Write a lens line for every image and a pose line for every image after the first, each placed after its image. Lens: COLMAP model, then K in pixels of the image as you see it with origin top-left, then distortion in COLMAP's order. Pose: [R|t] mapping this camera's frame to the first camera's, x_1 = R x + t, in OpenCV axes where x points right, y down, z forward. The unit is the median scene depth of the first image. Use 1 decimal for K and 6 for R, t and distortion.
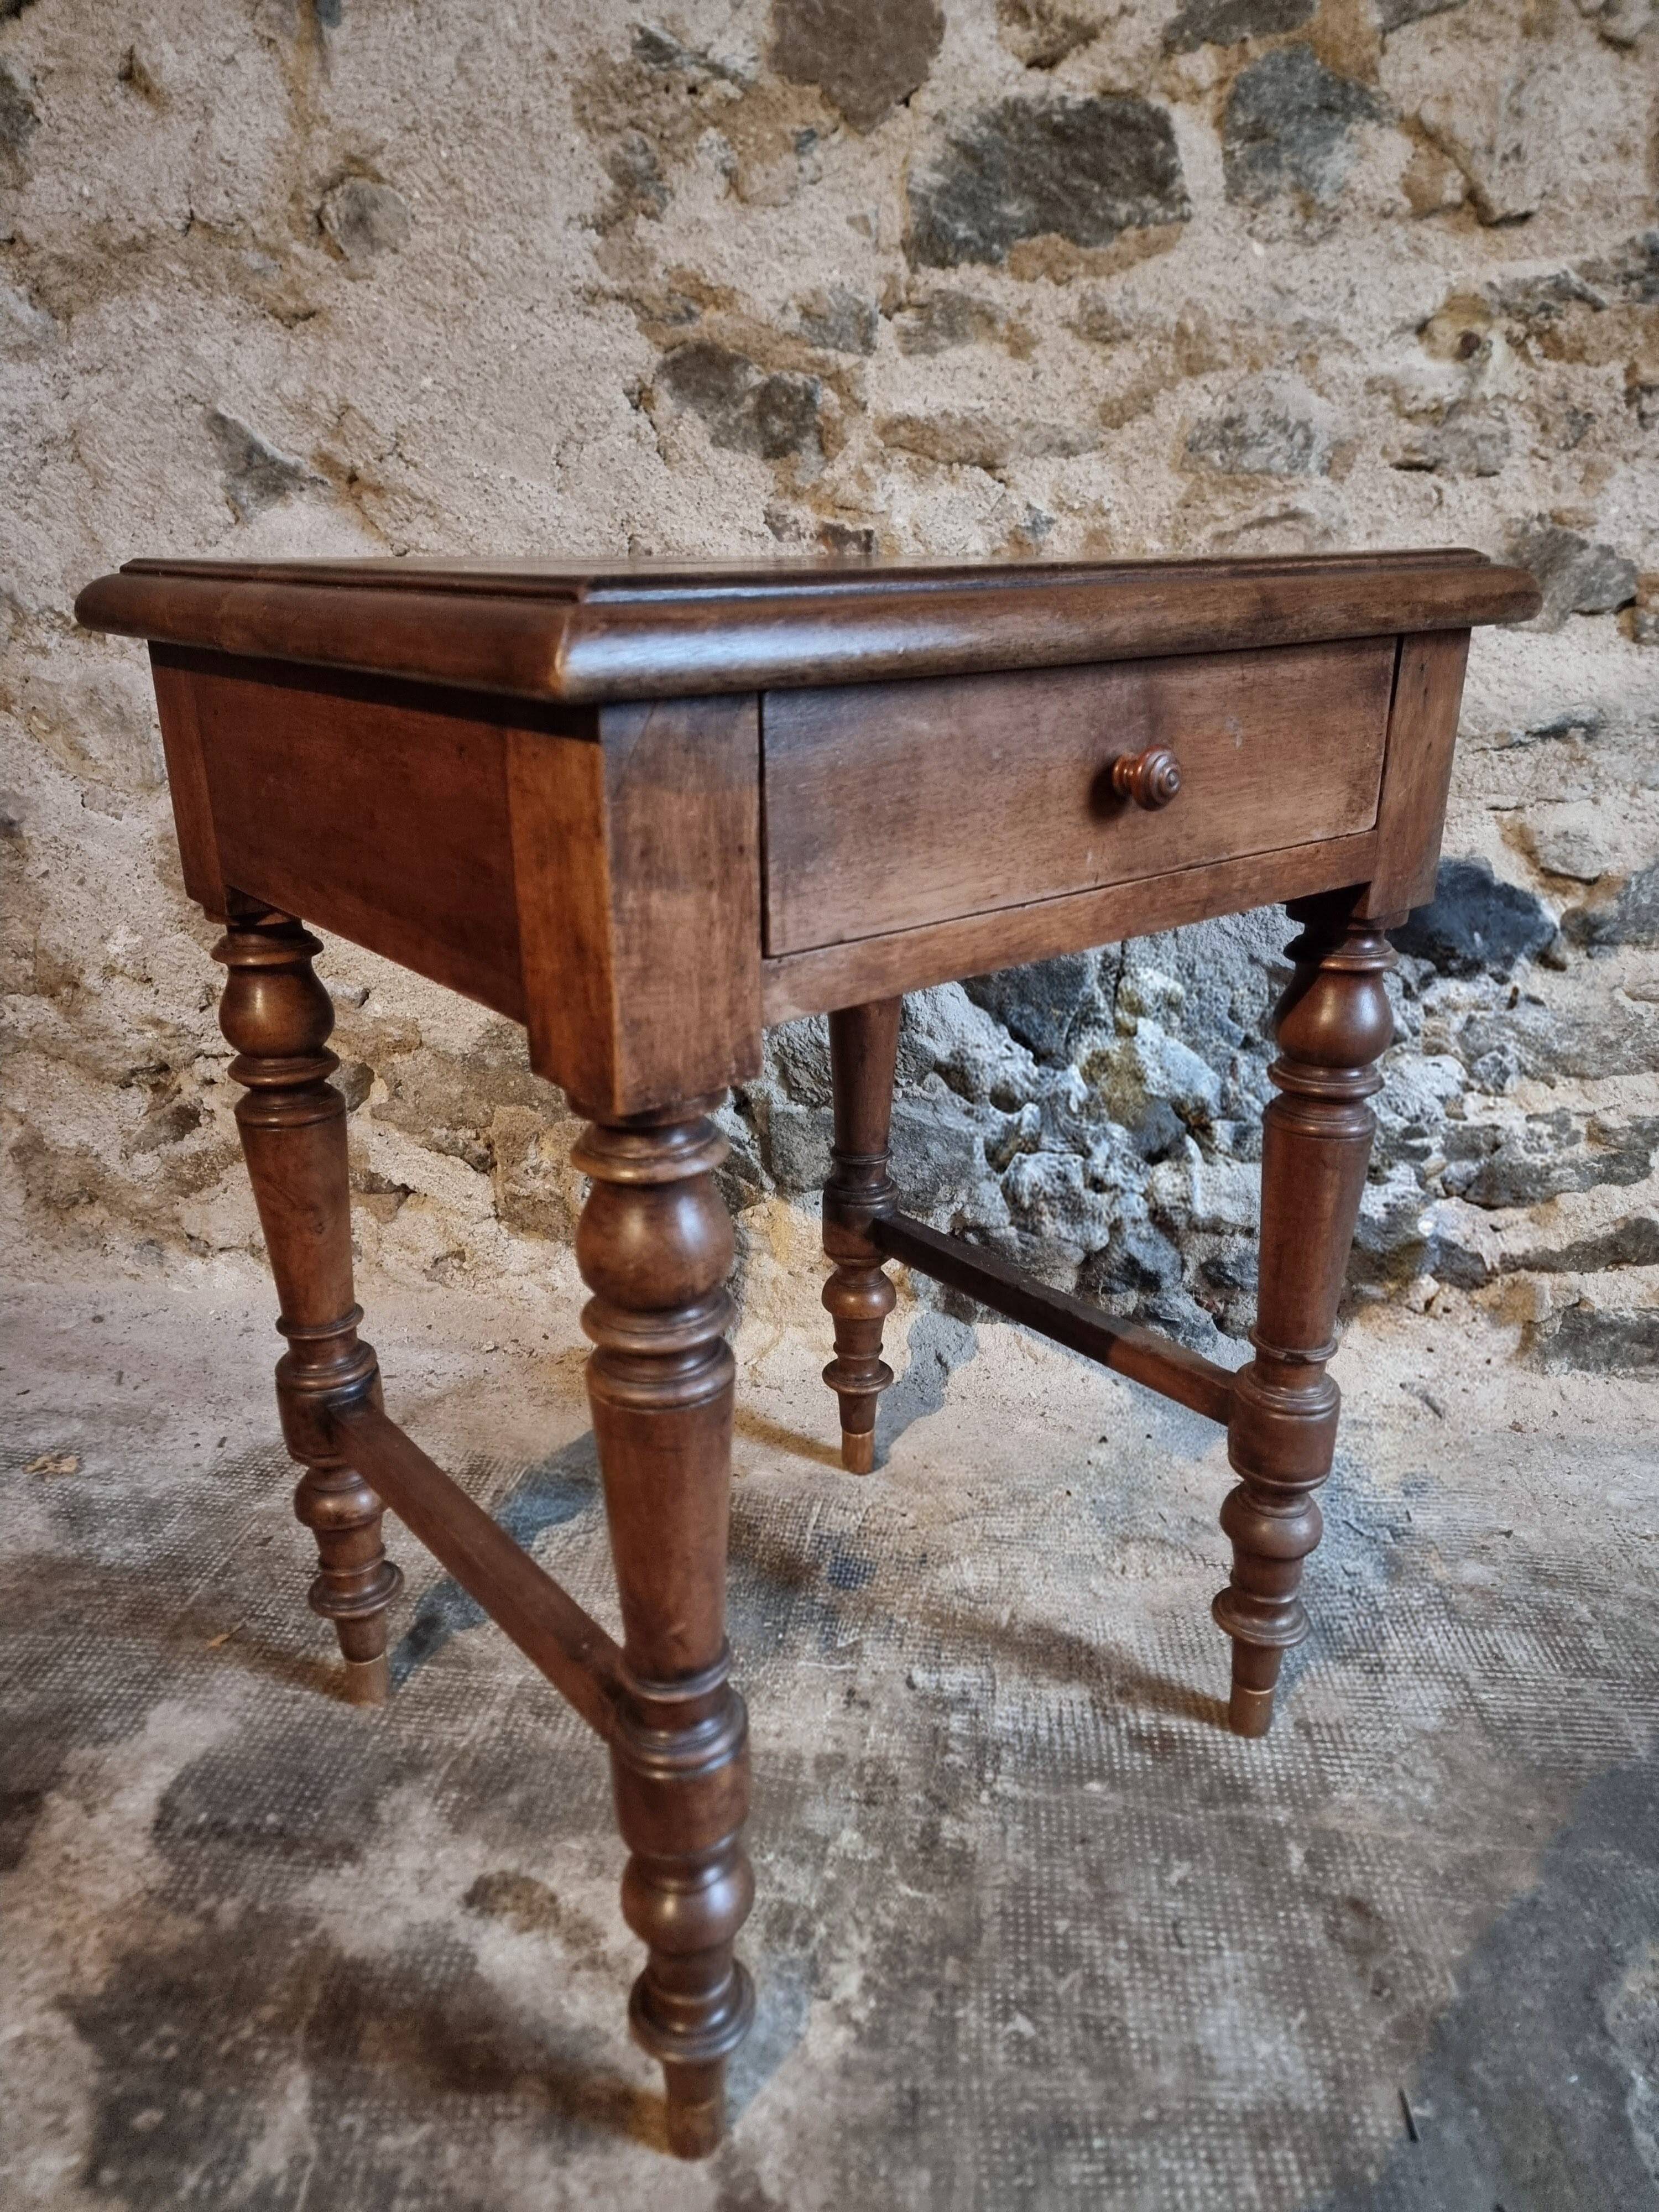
lens RADIAL K [[1526.9, 0, 830.6], [0, 1526.9, 1127.6], [0, 0, 1]] dist [0.078993, -0.076550]
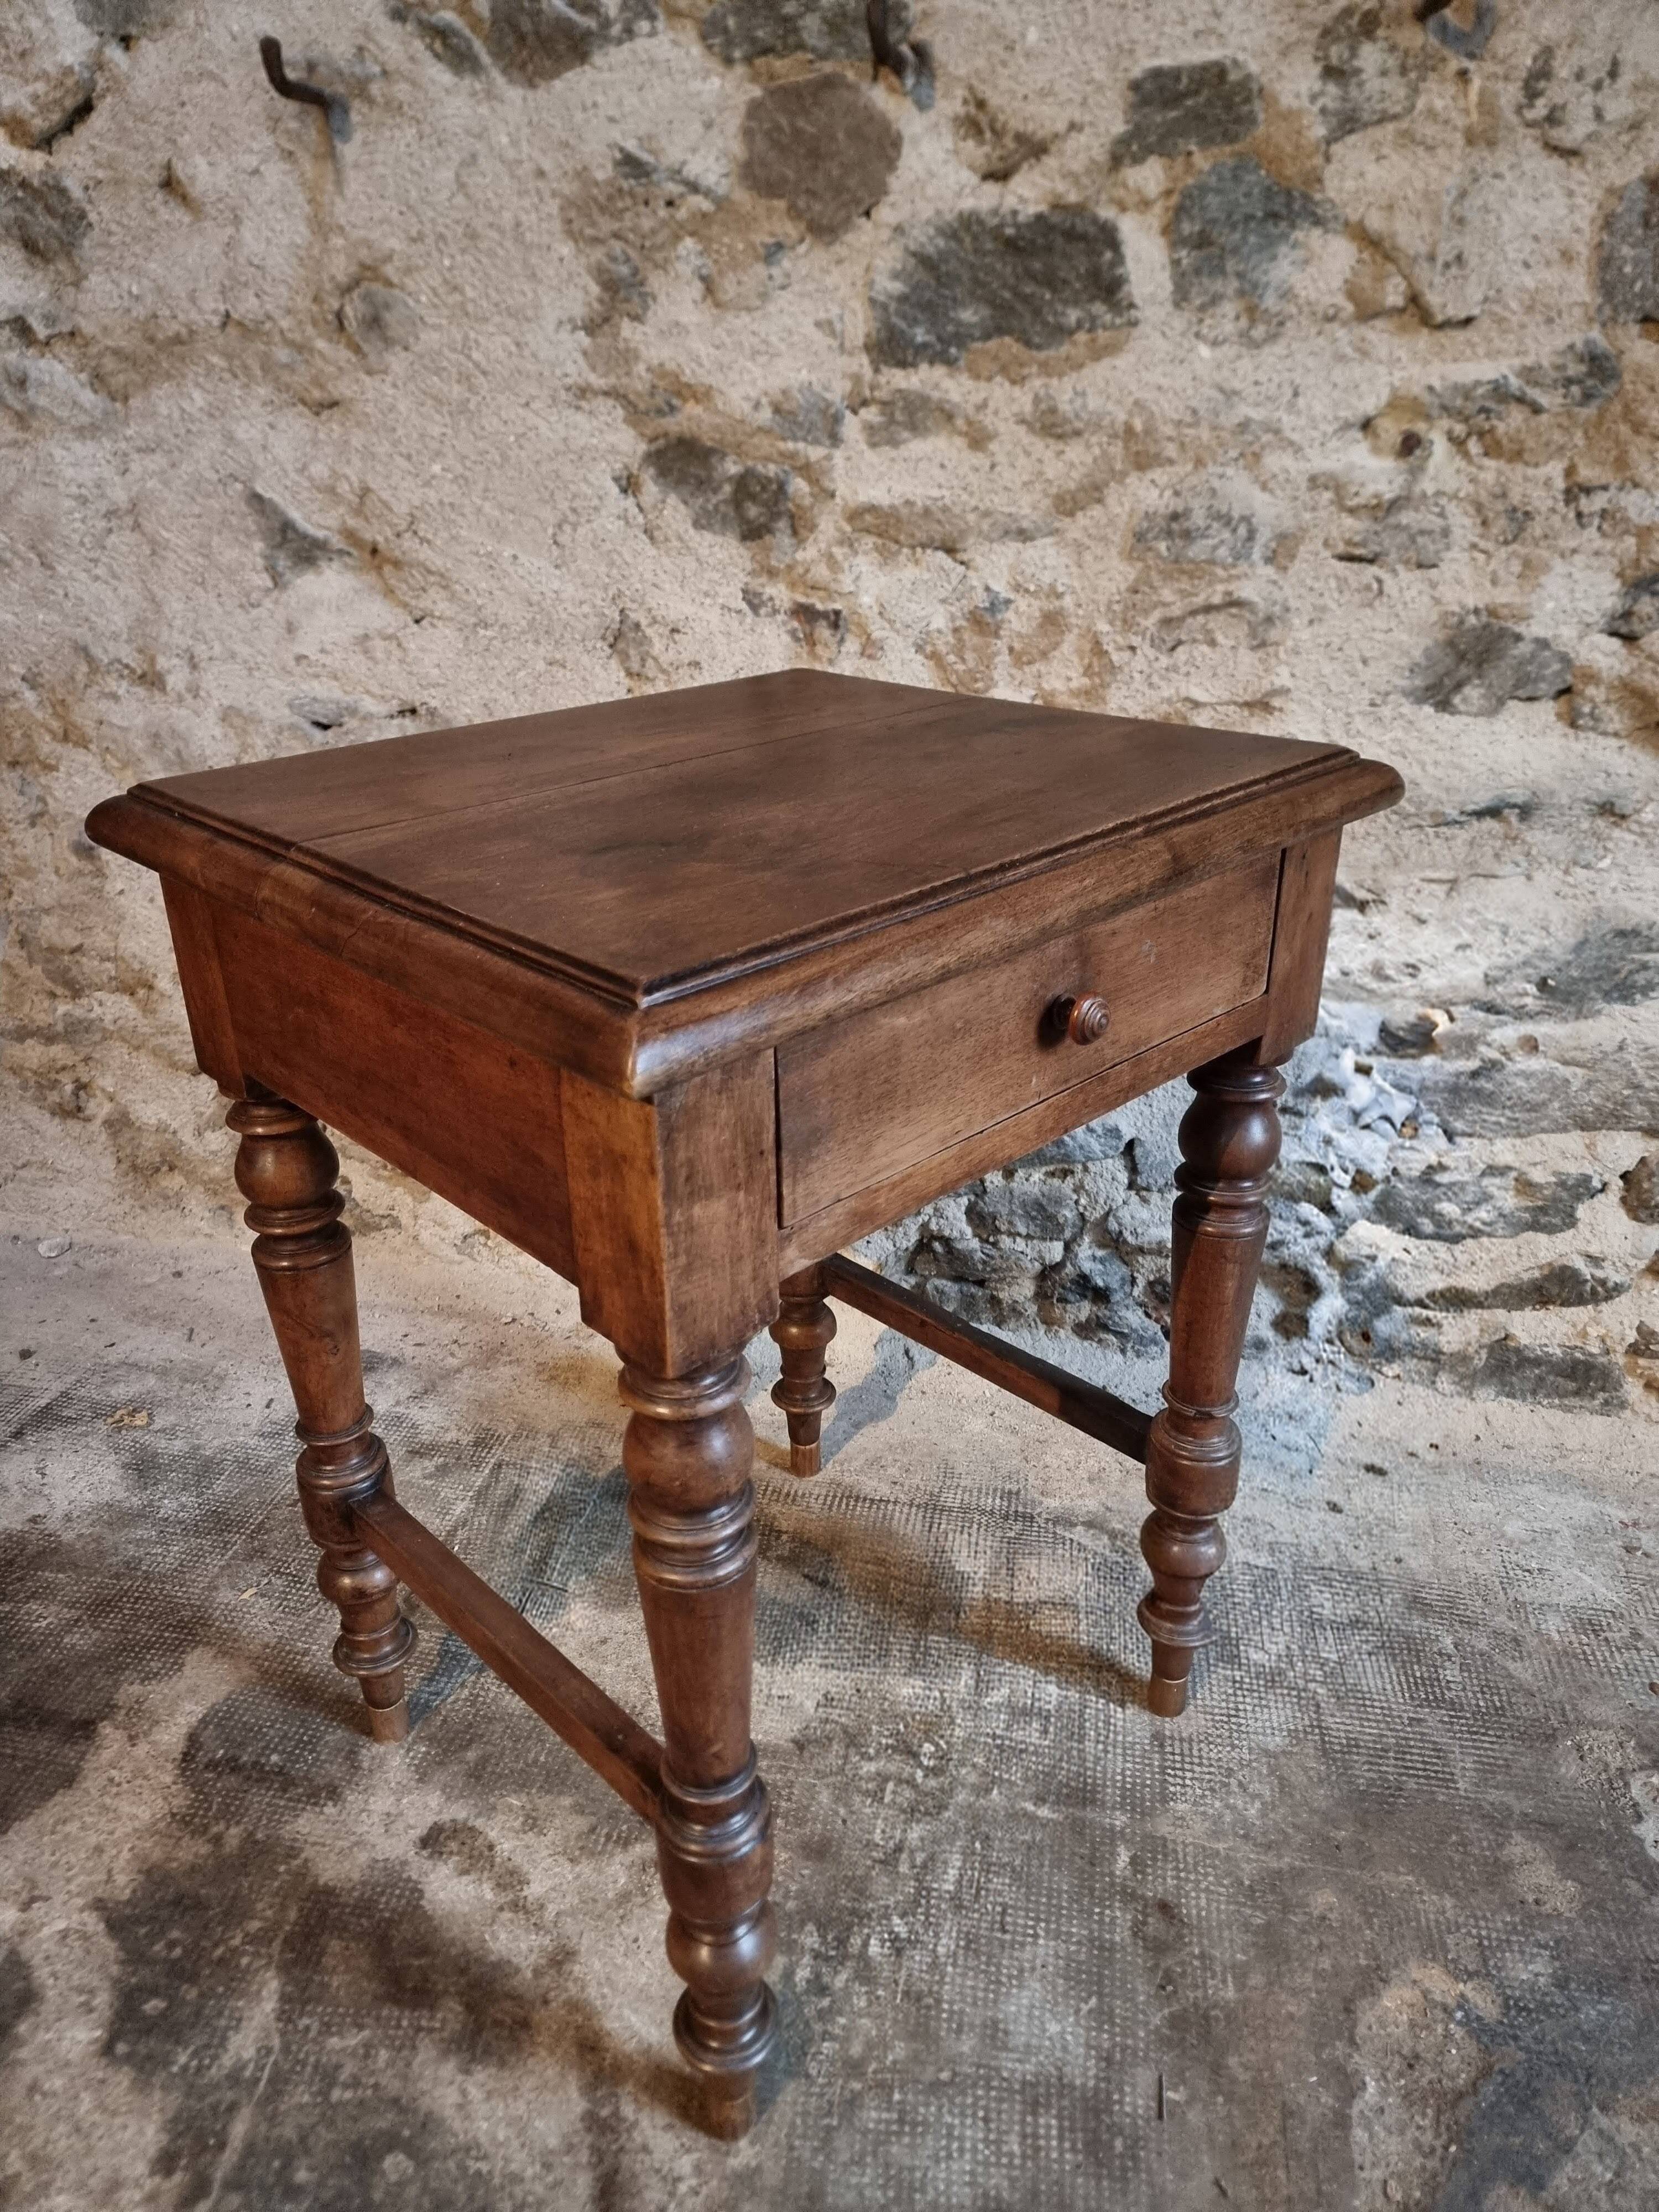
lens RADIAL K [[1534.0, 0, 806.0], [0, 1534.0, 1114.7], [0, 0, 1]] dist [0.068385, -0.068724]
pose [[0.994624, 0.032462, -0.098332, 0.126866], [-0.023801, 0.995836, 0.088002, -0.140293], [0.100780, -0.085189, 0.991255, -0.096374]]
